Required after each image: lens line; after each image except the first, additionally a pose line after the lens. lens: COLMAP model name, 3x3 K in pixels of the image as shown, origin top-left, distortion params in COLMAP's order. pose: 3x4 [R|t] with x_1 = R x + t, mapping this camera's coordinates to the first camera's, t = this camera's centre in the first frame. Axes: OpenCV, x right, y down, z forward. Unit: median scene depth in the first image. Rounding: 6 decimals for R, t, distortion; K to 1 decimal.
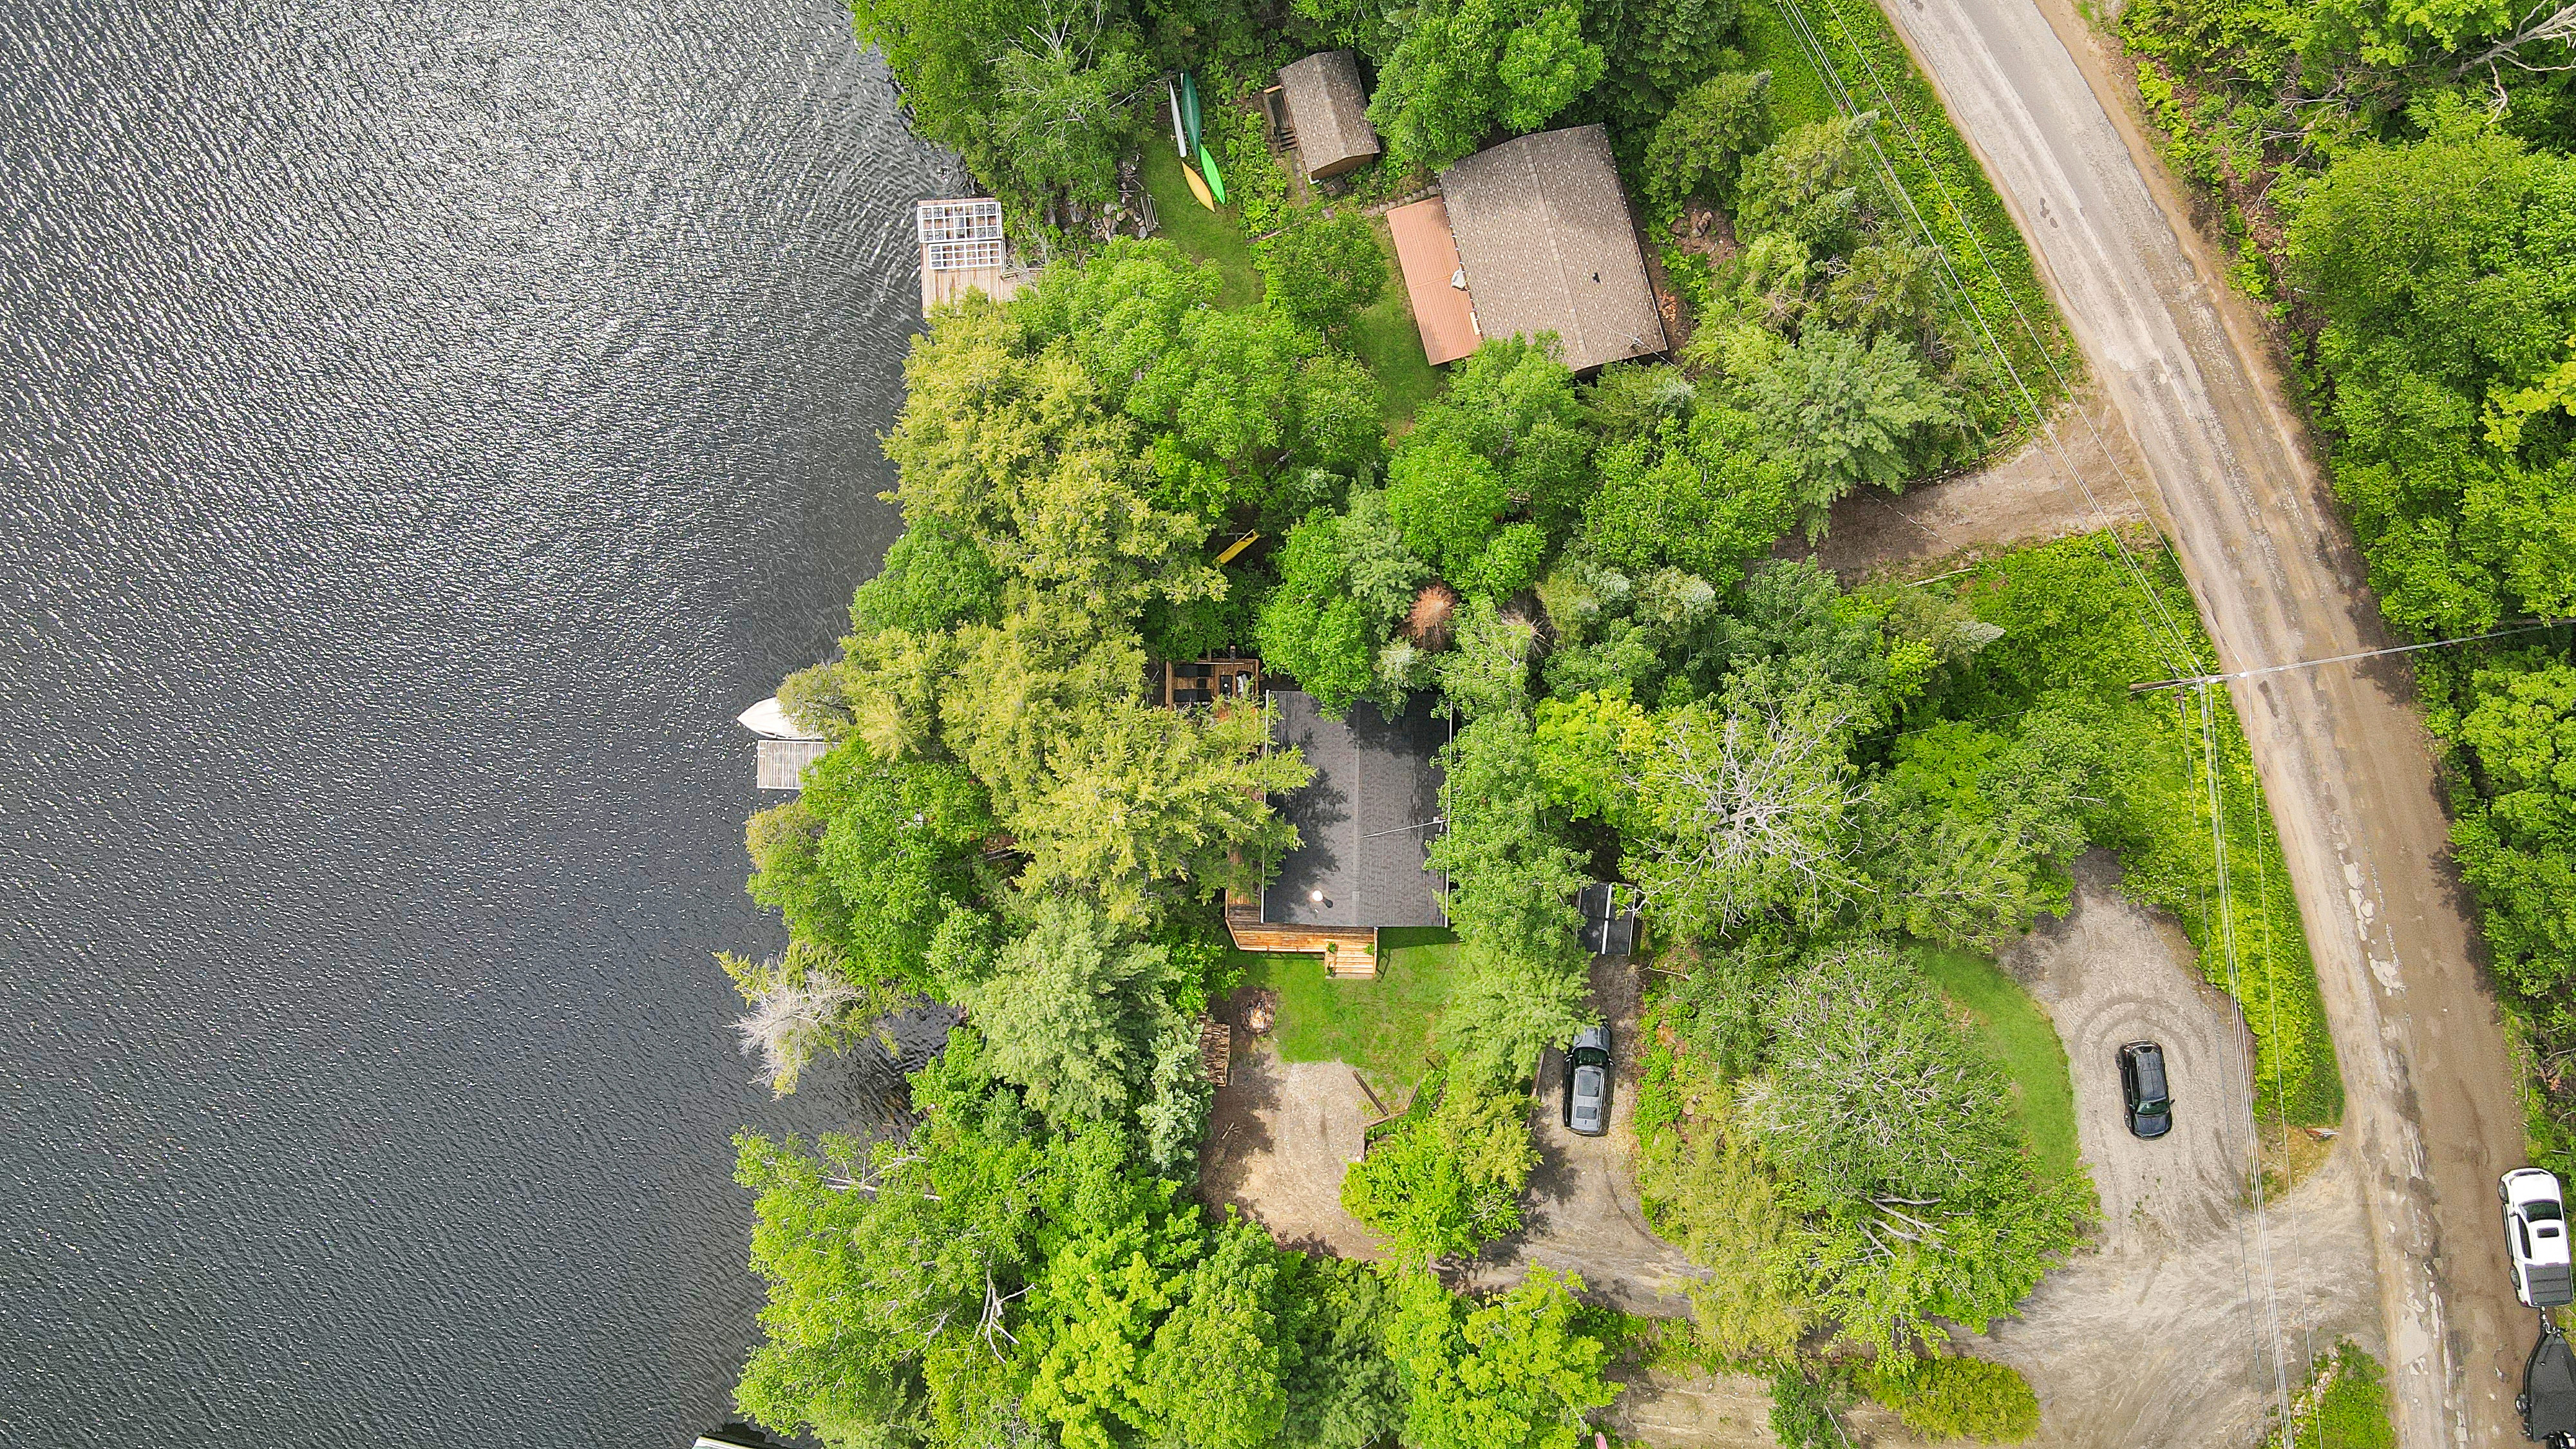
lens RADIAL K [[1942.1, 0, 1265.0], [0, 1942.1, 738.7], [0, 0, 1]] dist [0.002257, 0.016729]
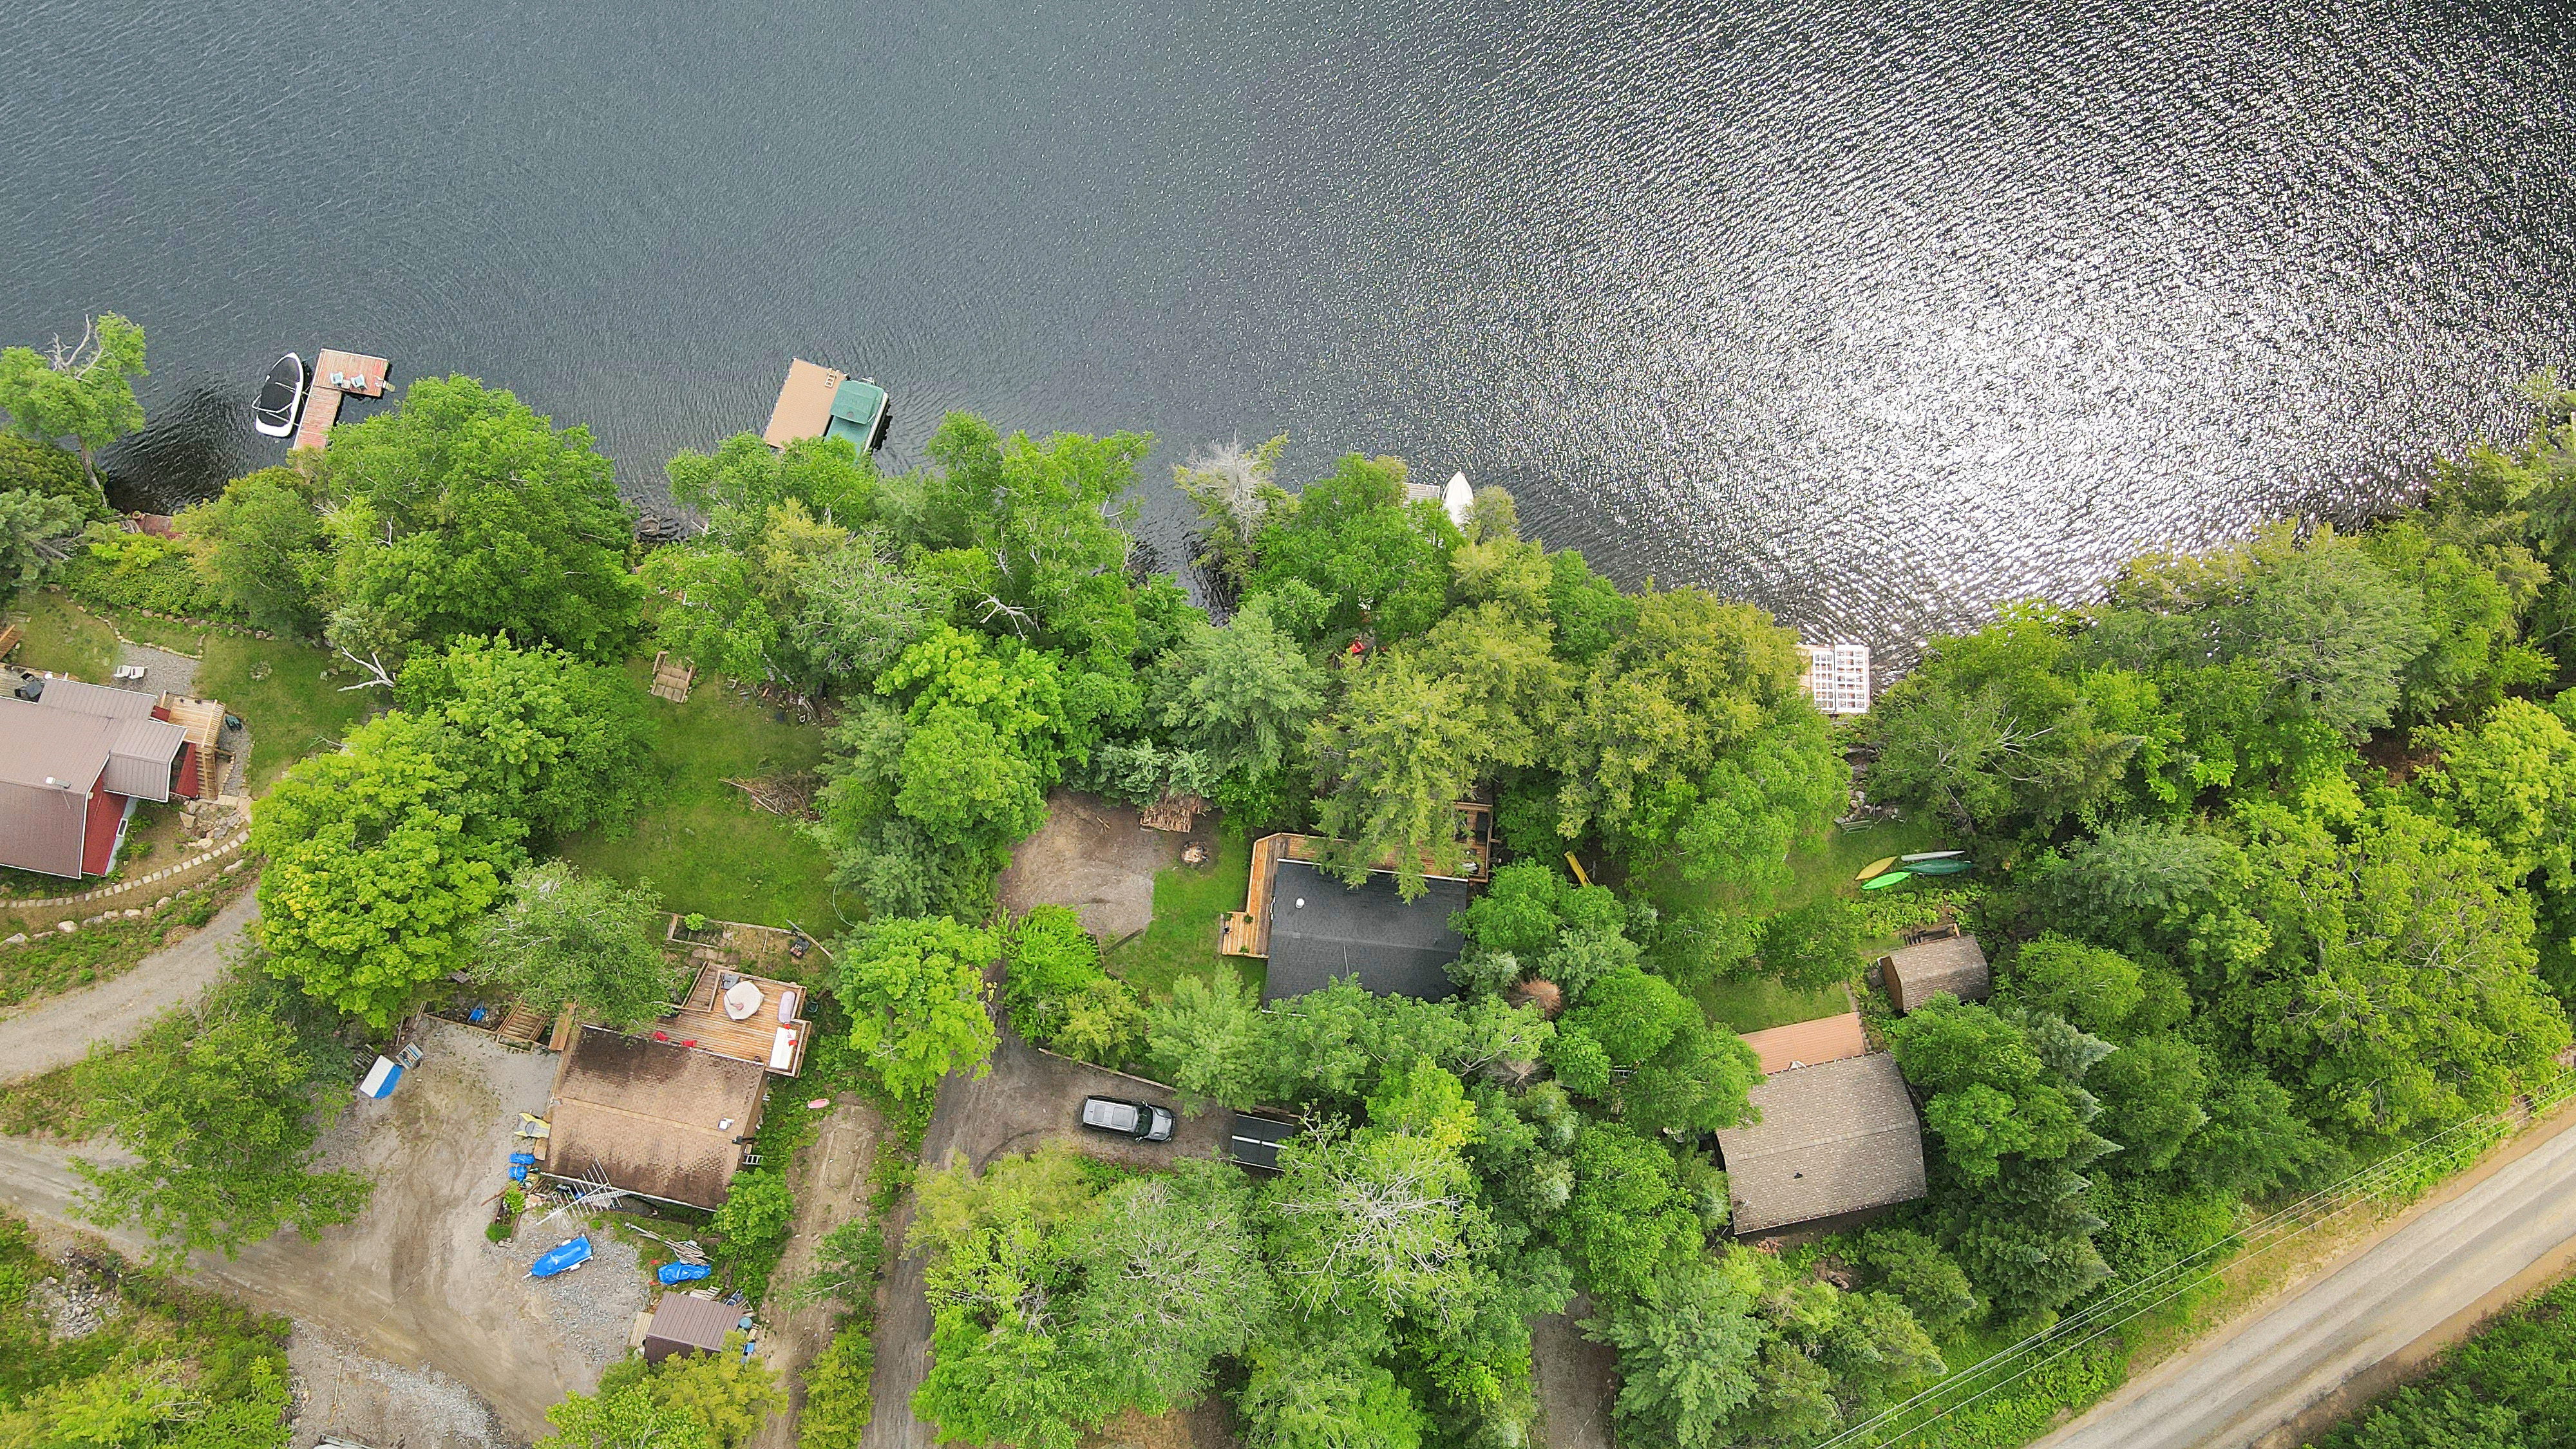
lens RADIAL K [[1942.1, 0, 1264.0], [0, 1942.1, 729.9], [0, 0, 1]] dist [0.002257, 0.016729]
pose [[-0.083880, 0.979488, -0.183215, 0.159699], [-0.996346, -0.085404, -0.000426, 0.123936], [-0.016065, 0.182510, 0.983073, -0.239321]]
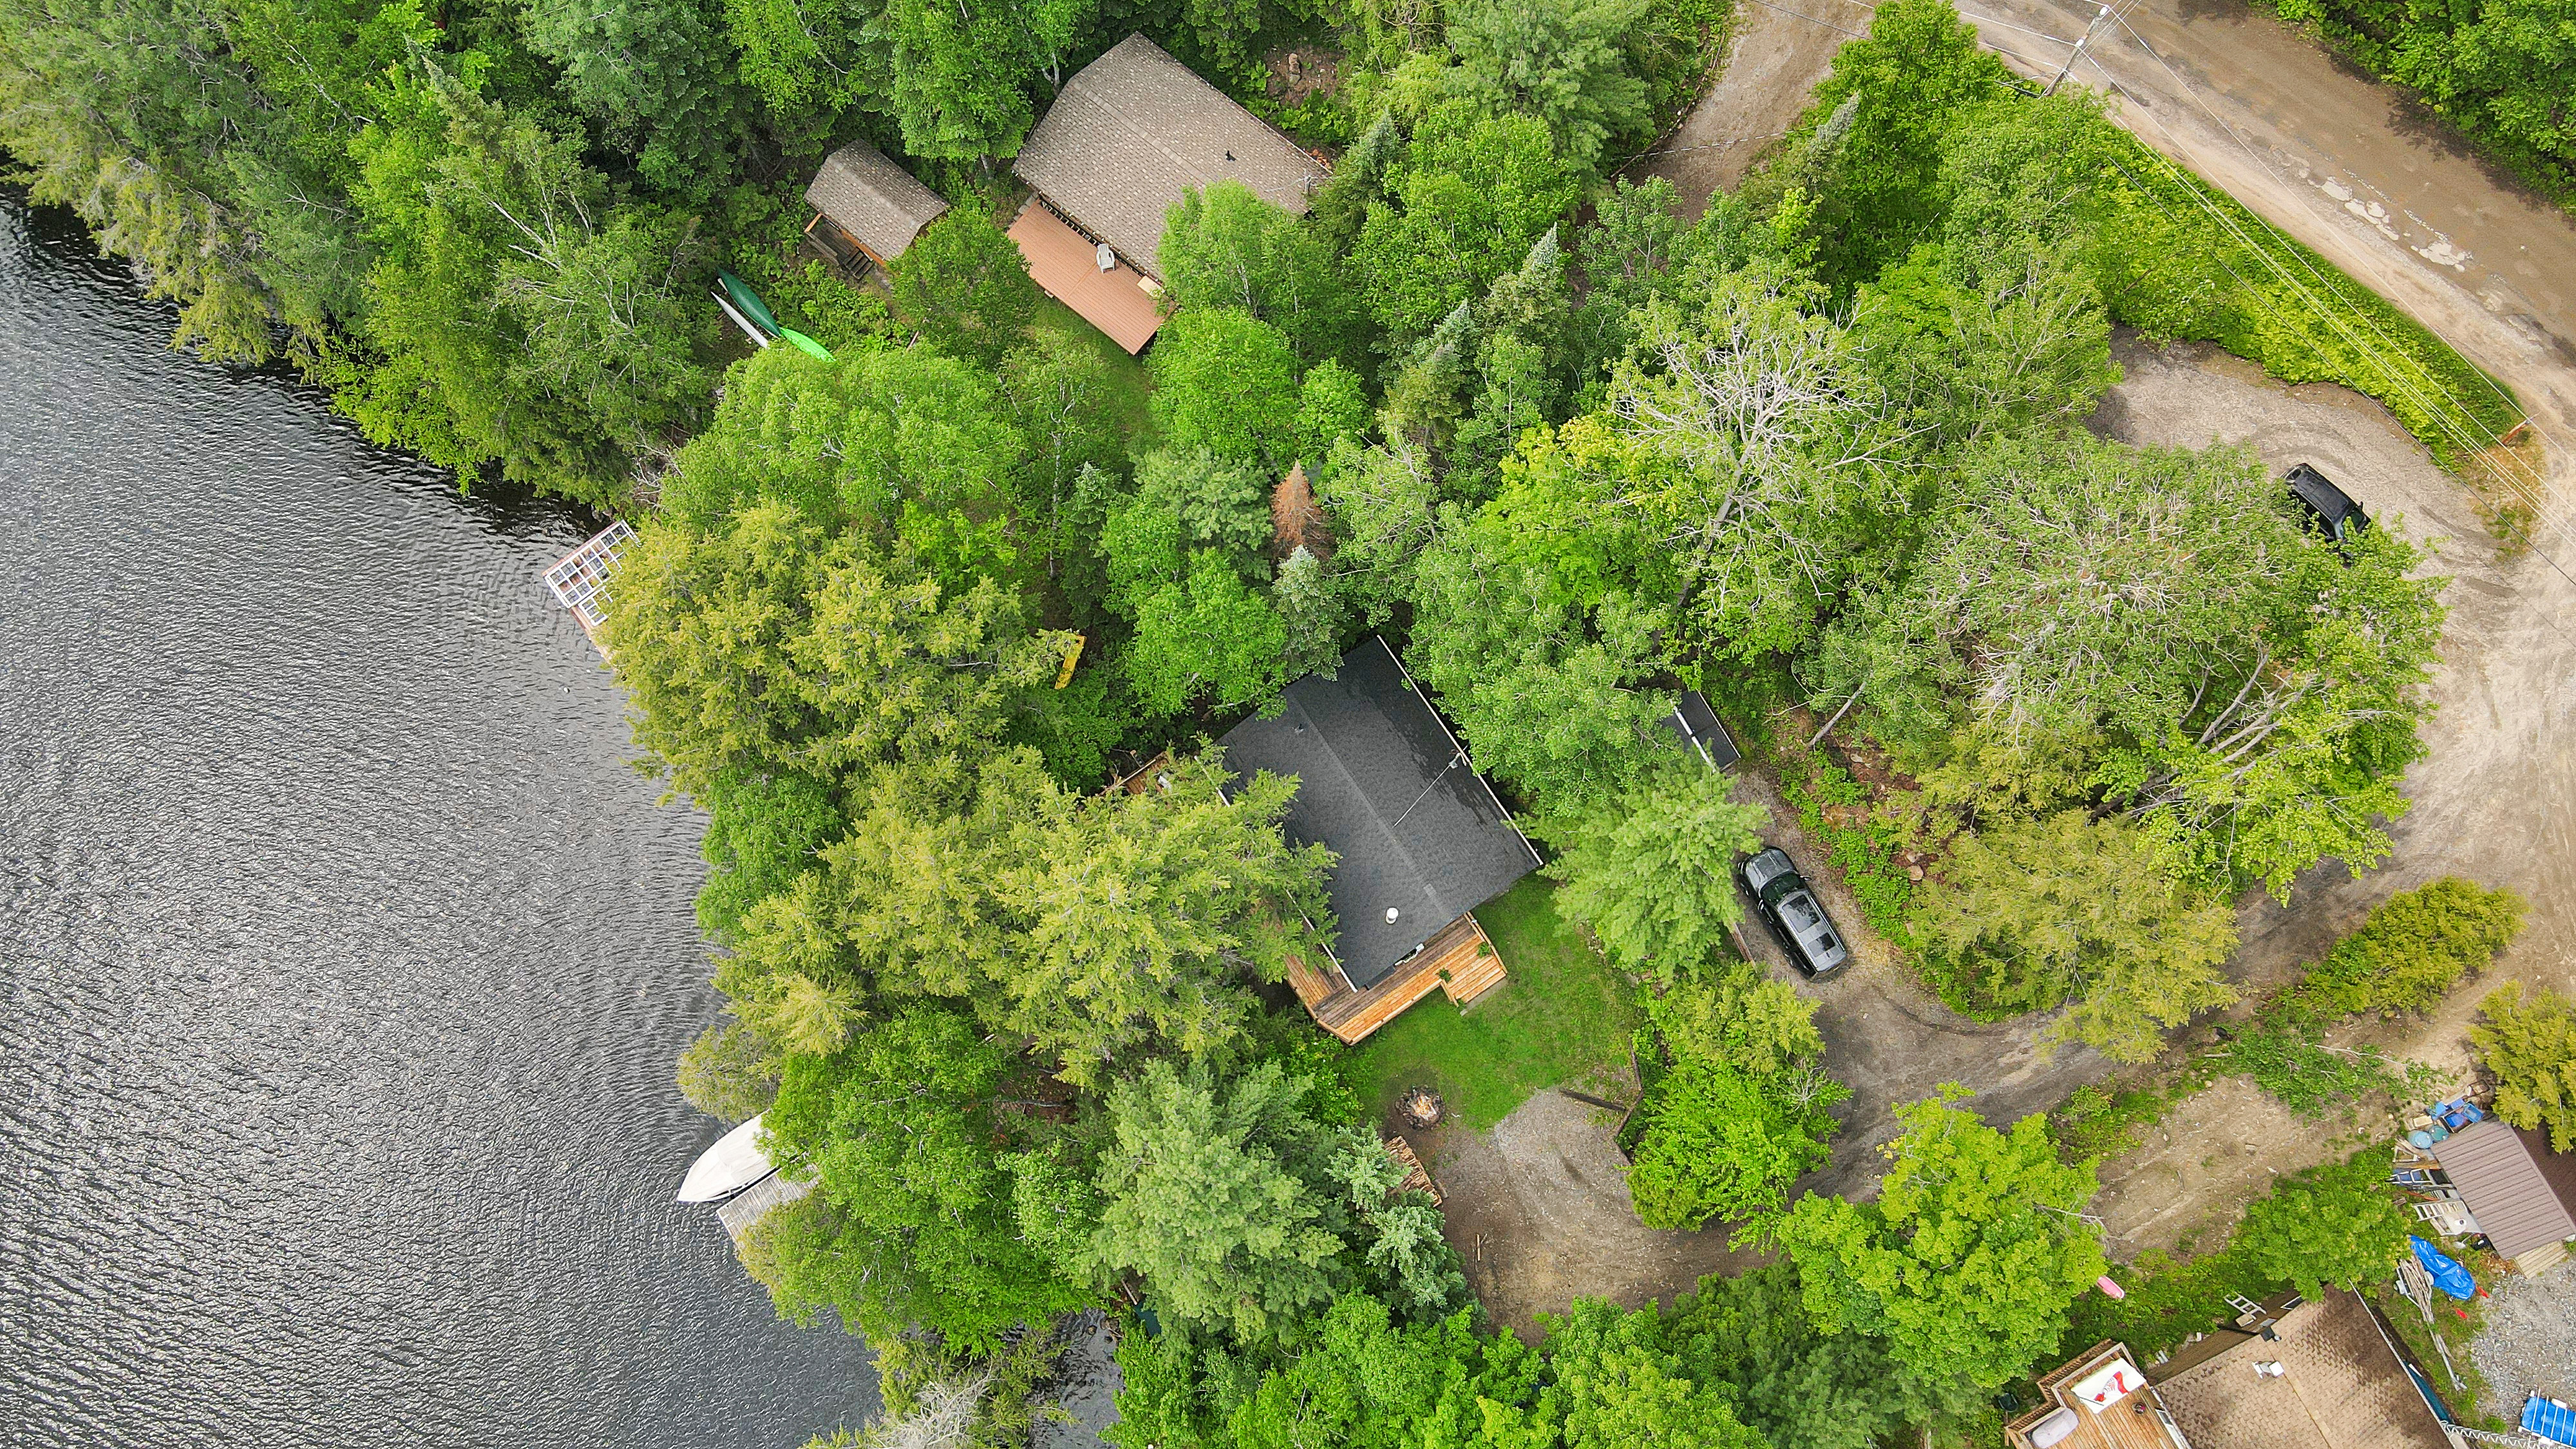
lens RADIAL K [[1942.1, 0, 1265.1], [0, 1942.1, 717.7], [0, 0, 1]] dist [0.002257, 0.016729]
pose [[0.813884, -0.566043, 0.131100, -0.081876], [0.581023, 0.792010, -0.187439, 0.149313], [0.002266, 0.228726, 0.973488, 0.216347]]
